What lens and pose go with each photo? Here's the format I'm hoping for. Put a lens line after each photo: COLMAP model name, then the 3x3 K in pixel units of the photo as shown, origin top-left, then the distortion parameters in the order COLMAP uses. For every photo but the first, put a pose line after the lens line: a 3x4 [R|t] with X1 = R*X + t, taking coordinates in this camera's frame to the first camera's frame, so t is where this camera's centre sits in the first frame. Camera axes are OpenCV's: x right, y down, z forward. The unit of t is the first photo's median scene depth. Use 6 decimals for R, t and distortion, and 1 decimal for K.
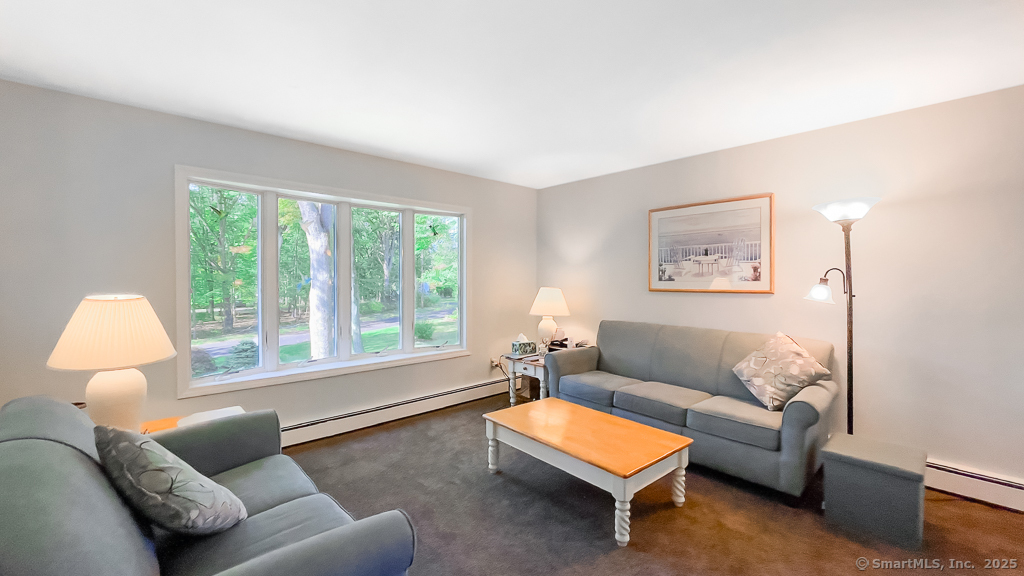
lens RADIAL K [[416.9, 0, 517.6], [0, 416.9, 282.3], [0, 0, 1]] dist [0.001128, 0.000103]
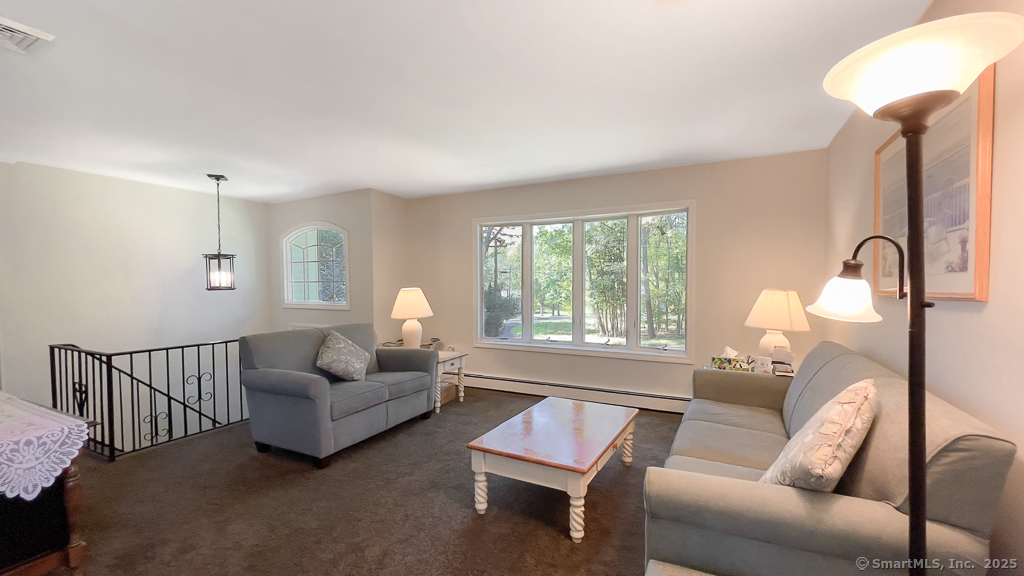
lens RADIAL K [[433.2, 0, 513.9], [0, 433.2, 296.9], [0, 0, 1]] dist [-0.001620, -0.000228]
pose [[0.355757, 0.023418, -0.934285, 0.778148], [-0.006545, 0.999724, 0.022566, 0.014590], [0.934556, -0.001913, 0.355812, 0.384747]]
